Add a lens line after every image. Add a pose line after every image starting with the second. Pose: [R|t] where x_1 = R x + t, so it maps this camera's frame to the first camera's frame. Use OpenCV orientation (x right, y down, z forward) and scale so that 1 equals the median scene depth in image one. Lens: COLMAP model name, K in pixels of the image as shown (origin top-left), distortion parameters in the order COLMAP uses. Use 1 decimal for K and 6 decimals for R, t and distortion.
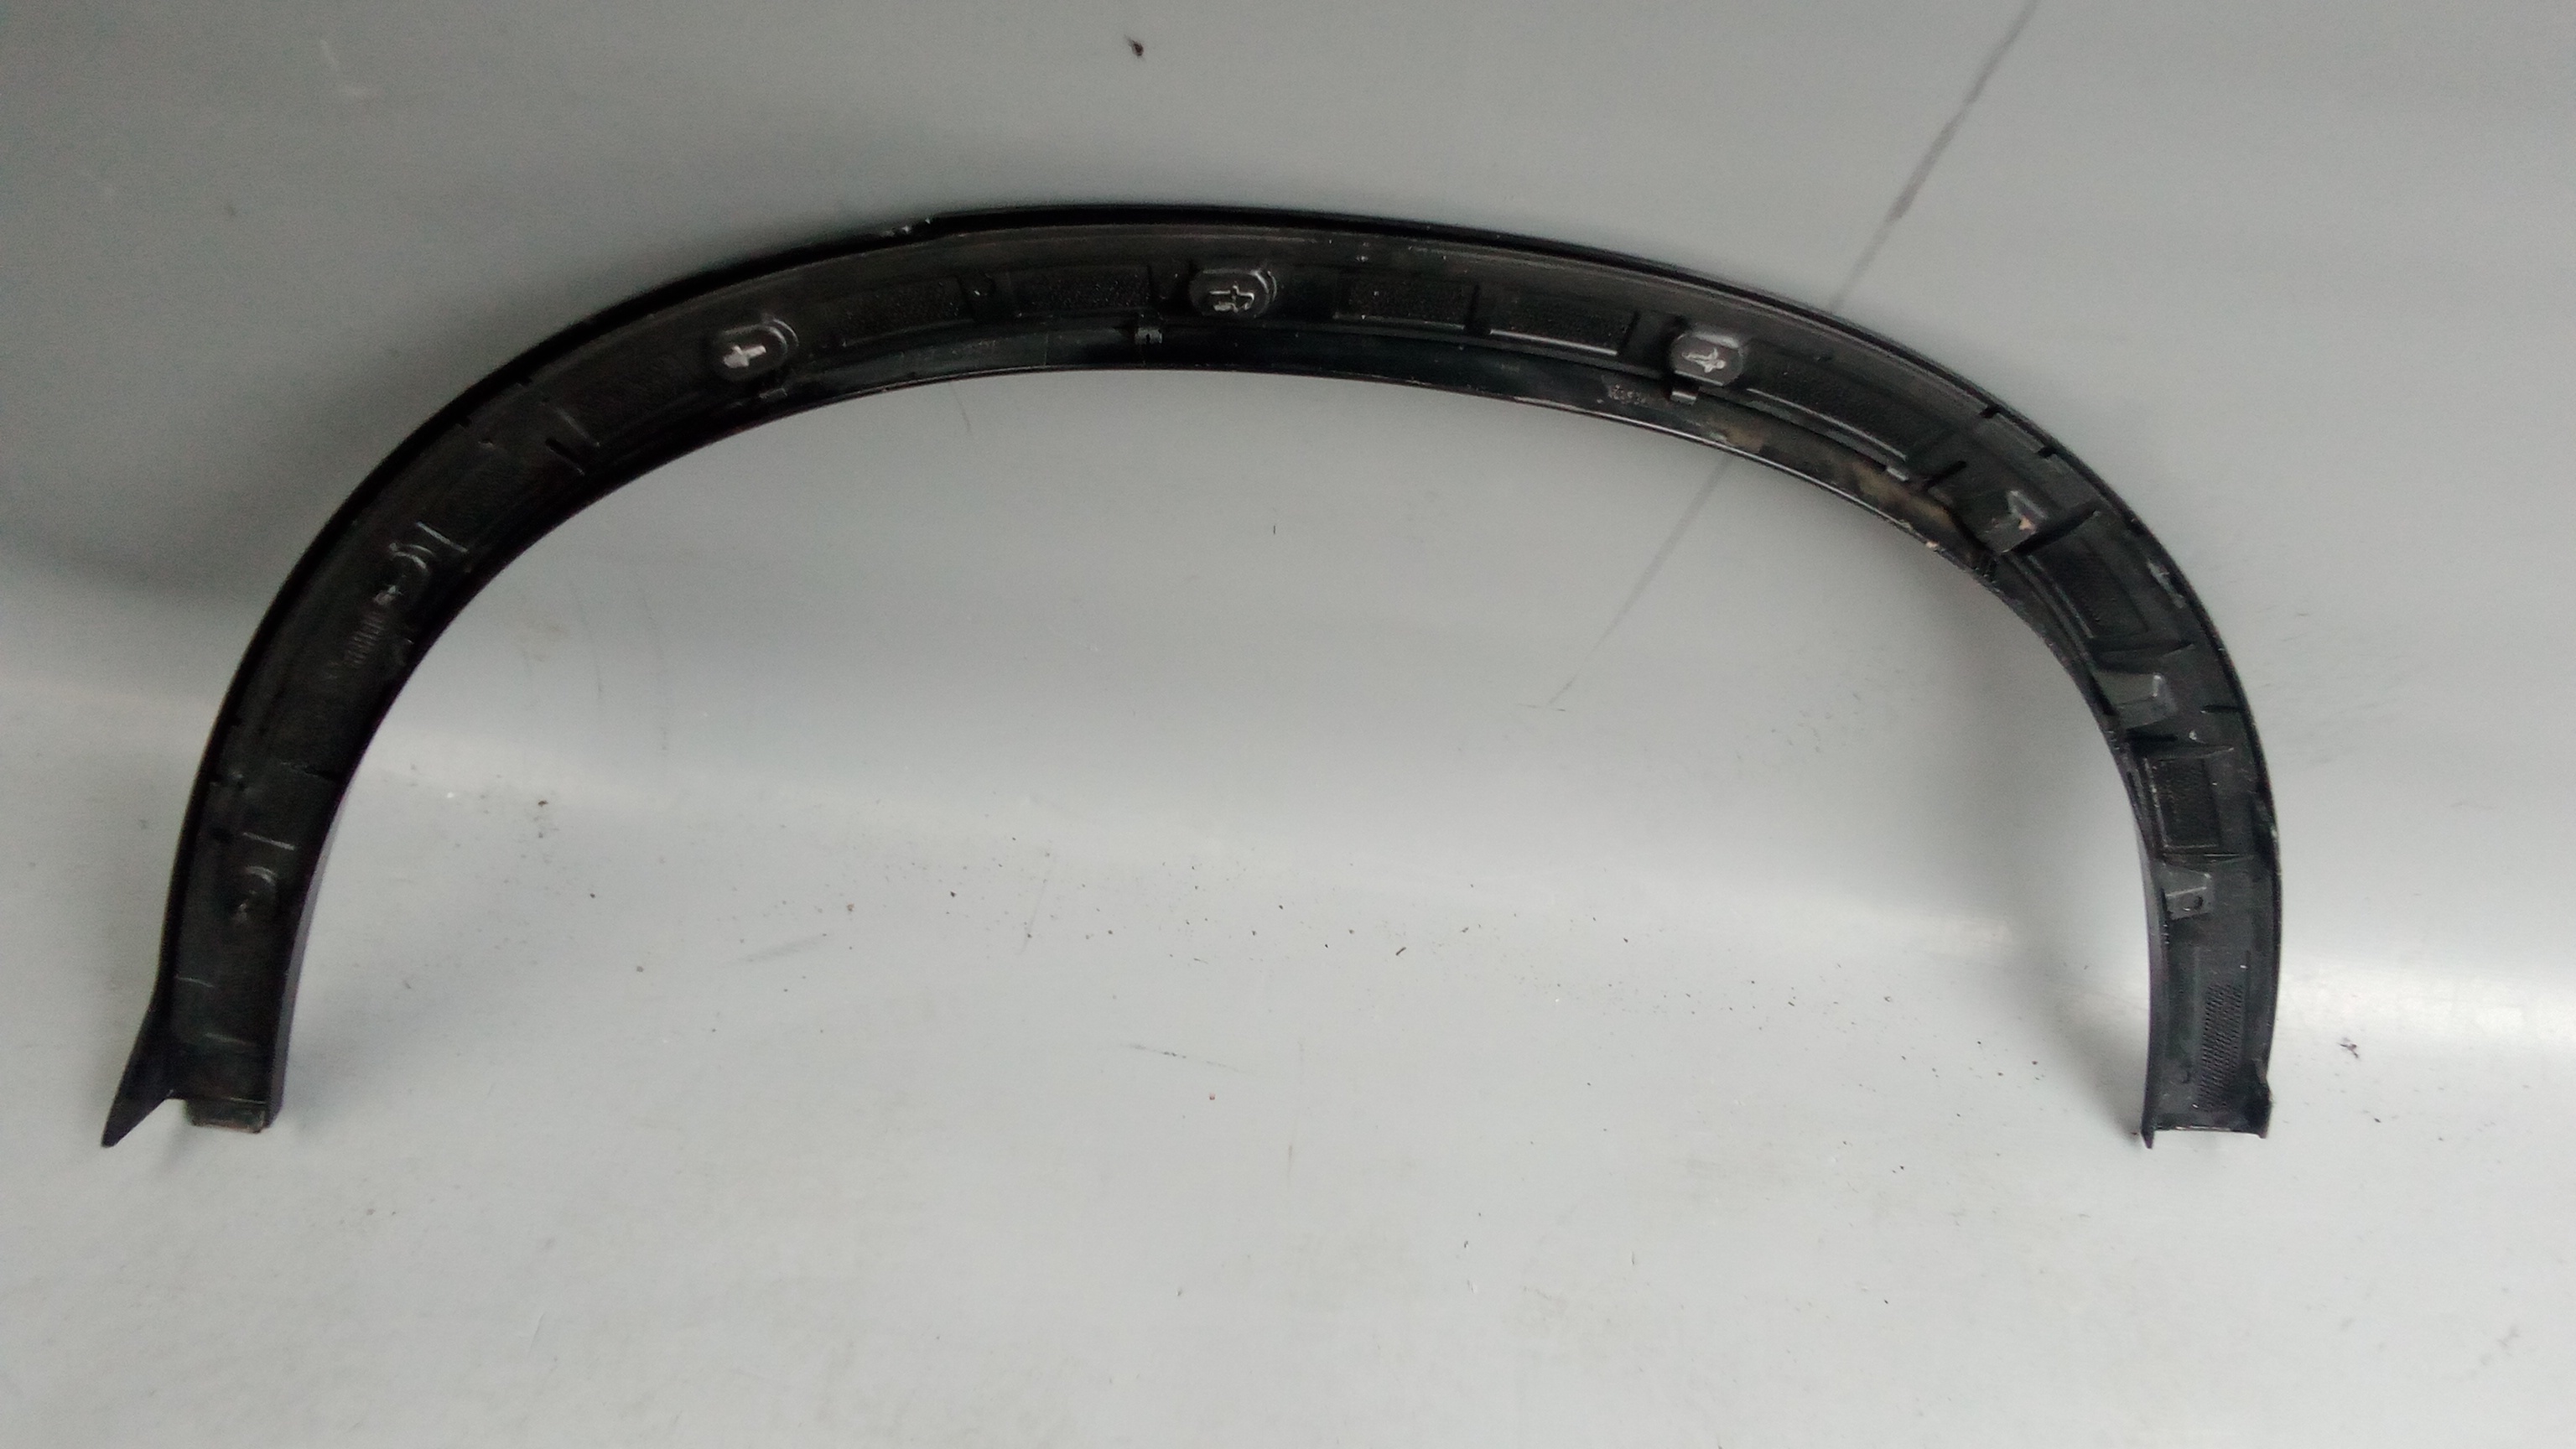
lens RADIAL K [[2032.9, 0, 1288.0], [0, 2032.9, 724.5], [0, 0, 1]] dist [0.035124, -0.079539]
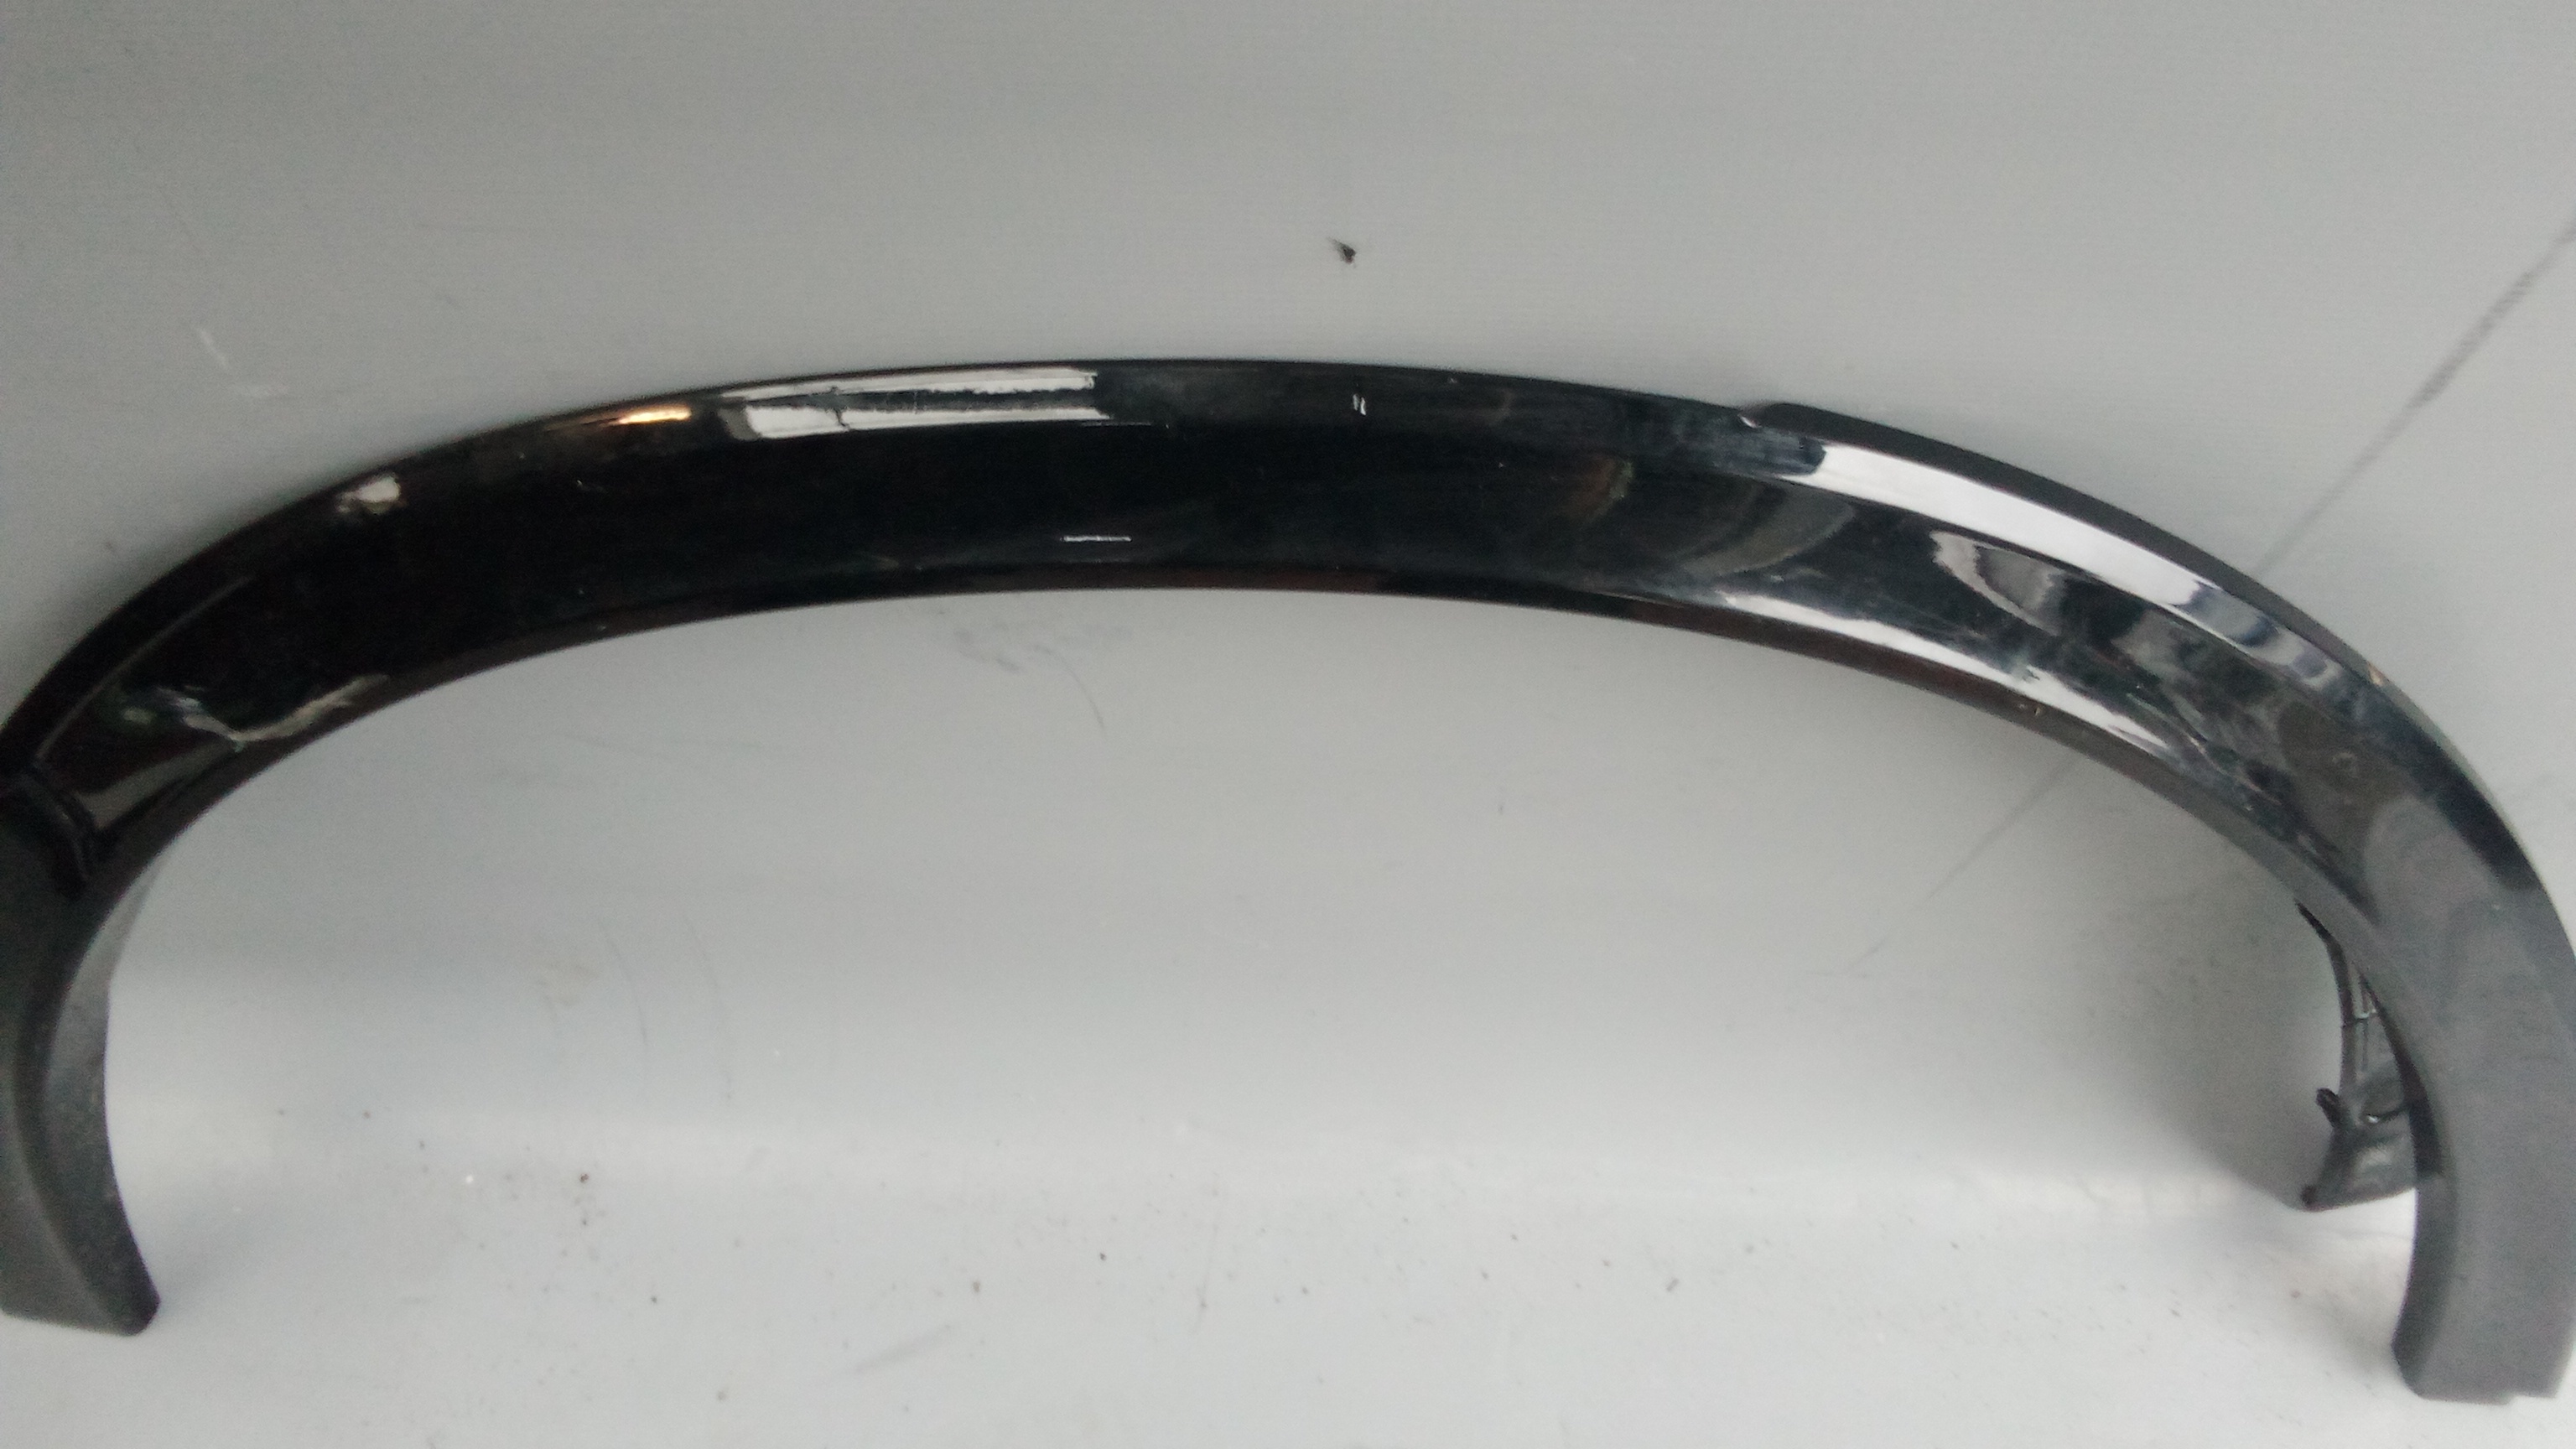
lens RADIAL K [[2032.9, 0, 1288.0], [0, 2032.9, 724.5], [0, 0, 1]] dist [0.035124, -0.079539]
pose [[0.996530, -0.082137, -0.013458, -0.077972], [0.081979, 0.996563, -0.011871, -0.130936], [0.014387, 0.010727, 0.999839, 0.243389]]
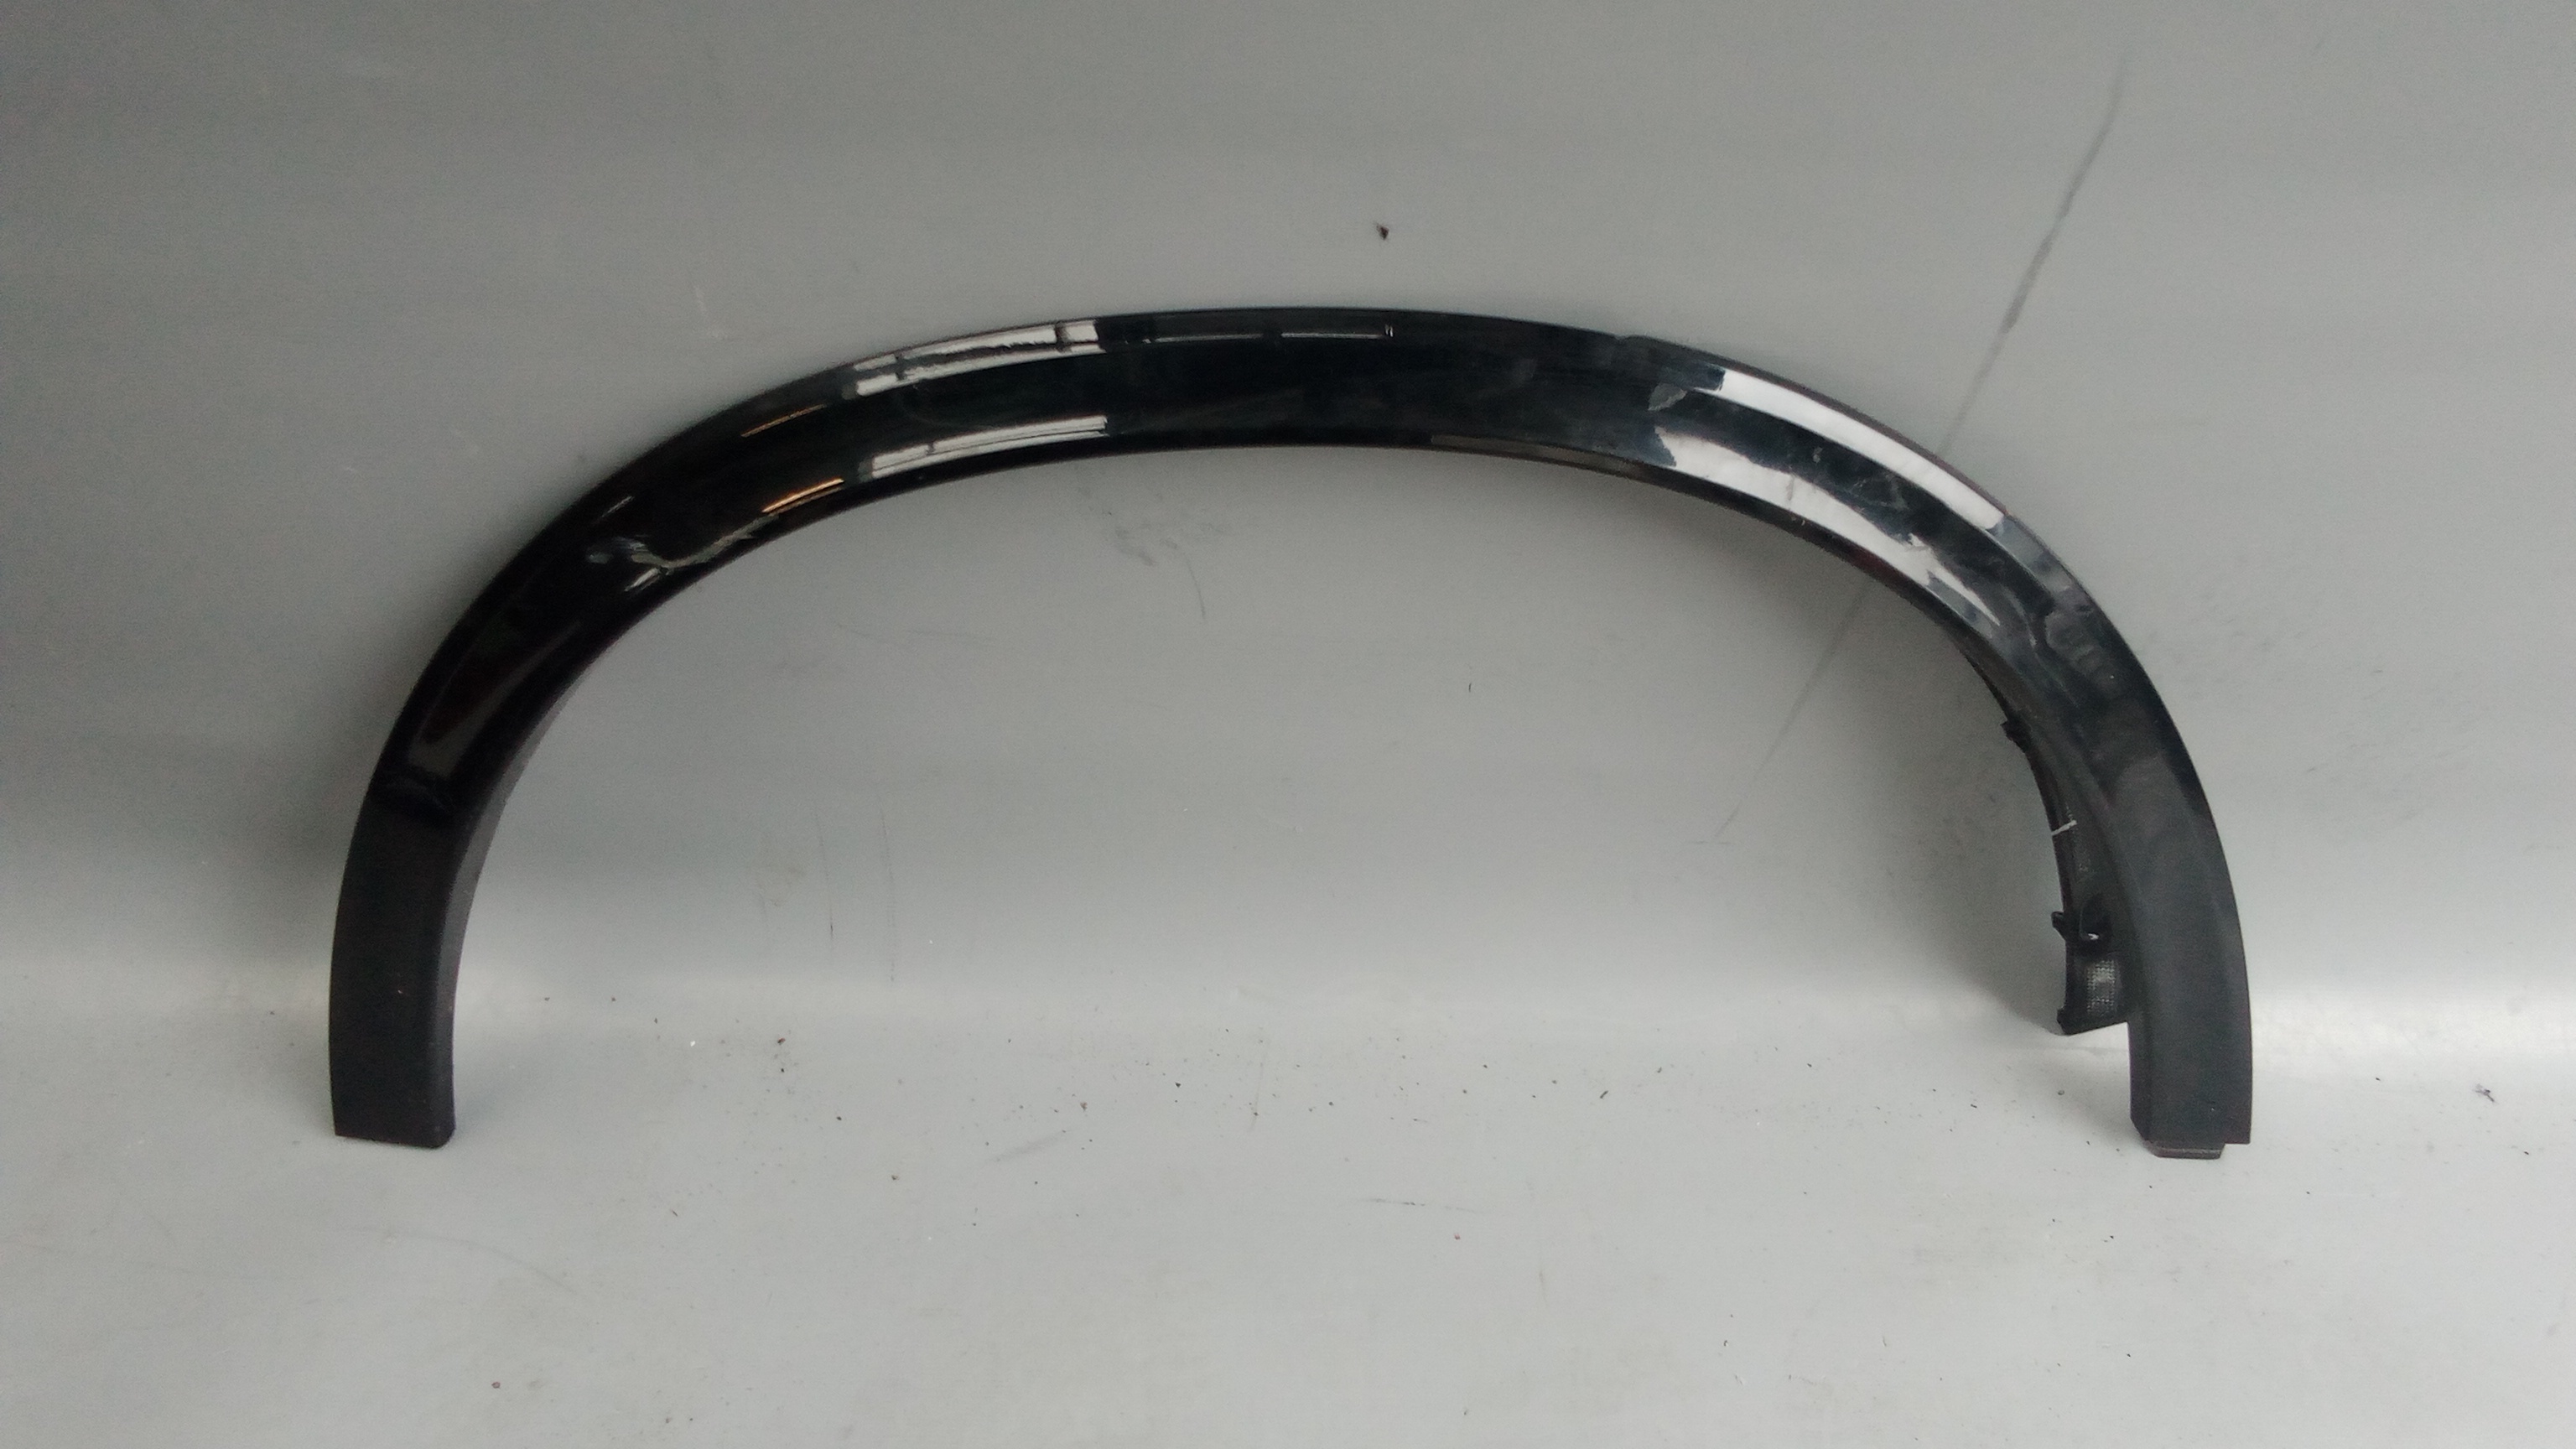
lens RADIAL K [[2032.9, 0, 1288.0], [0, 2032.9, 724.5], [0, 0, 1]] dist [0.035124, -0.079539]
pose [[0.994435, -0.091570, 0.052103, -0.175783], [0.101010, 0.969234, -0.224460, 0.174794], [-0.029946, 0.228474, 0.973089, -0.089081]]
